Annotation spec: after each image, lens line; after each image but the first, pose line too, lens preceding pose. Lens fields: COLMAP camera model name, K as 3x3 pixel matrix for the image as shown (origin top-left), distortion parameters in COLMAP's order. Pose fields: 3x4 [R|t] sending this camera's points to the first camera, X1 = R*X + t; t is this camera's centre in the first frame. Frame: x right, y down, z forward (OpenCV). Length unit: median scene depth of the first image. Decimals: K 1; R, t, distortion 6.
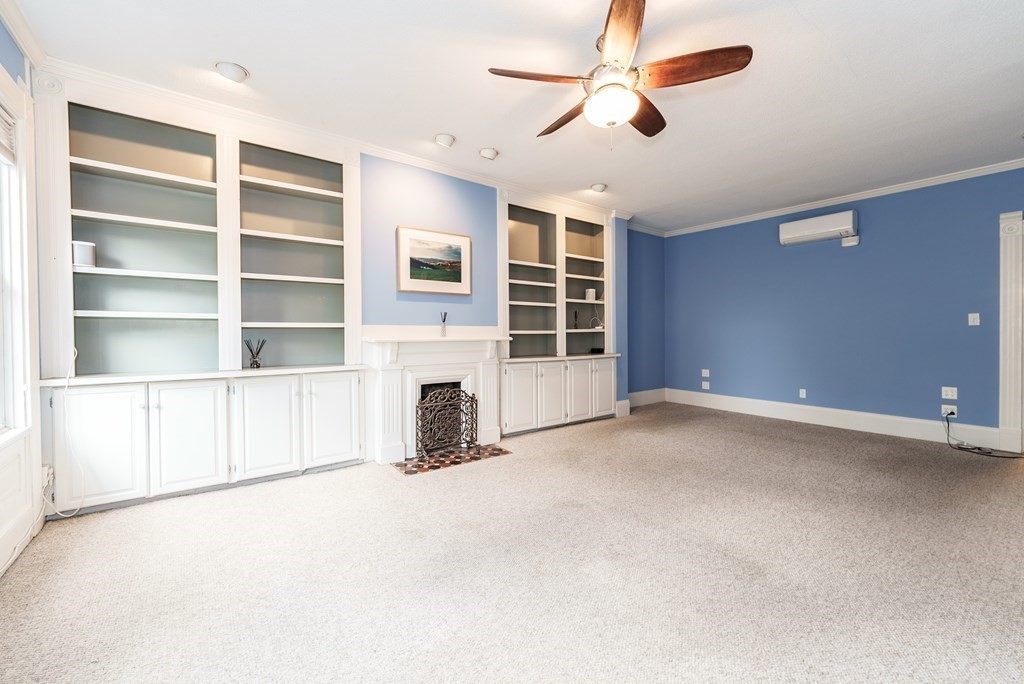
lens RADIAL K [[418.9, 0, 503.2], [0, 418.9, 339.4], [0, 0, 1]] dist [0.000377, -0.001233]
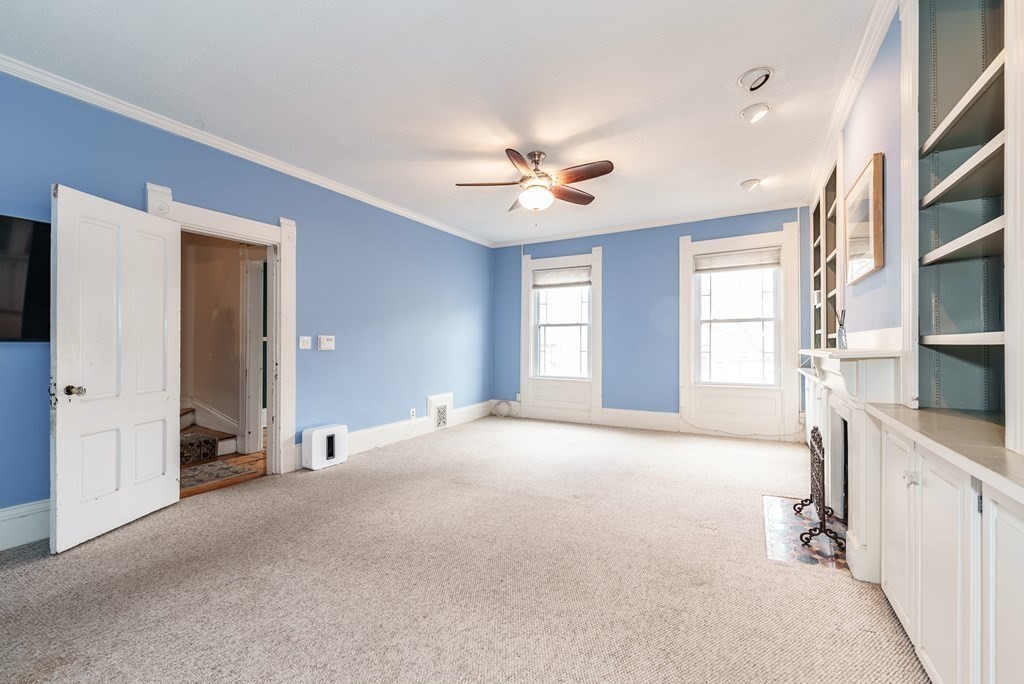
lens RADIAL K [[418.9, 0, 519.7], [0, 418.9, 340.9], [0, 0, 1]] dist [0.000377, -0.001233]
pose [[-0.900021, -0.002353, -0.435839, 0.519680], [-0.004200, 0.999986, 0.003272, -0.016374], [0.435825, 0.004776, -0.900019, 1.244751]]
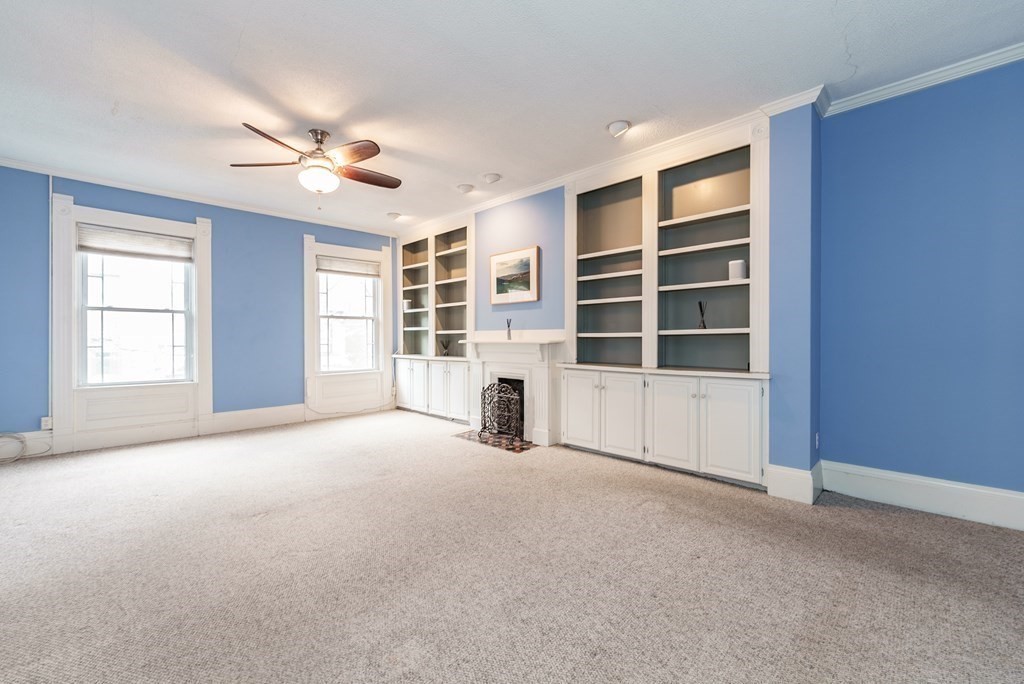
lens RADIAL K [[418.9, 0, 513.3], [0, 418.9, 341.6], [0, 0, 1]] dist [0.000377, -0.001233]
pose [[0.158858, 0.008102, -0.987268, 0.941495], [-0.012602, 0.999902, 0.006178, -0.007200], [0.987221, 0.011460, 0.158944, 0.755553]]
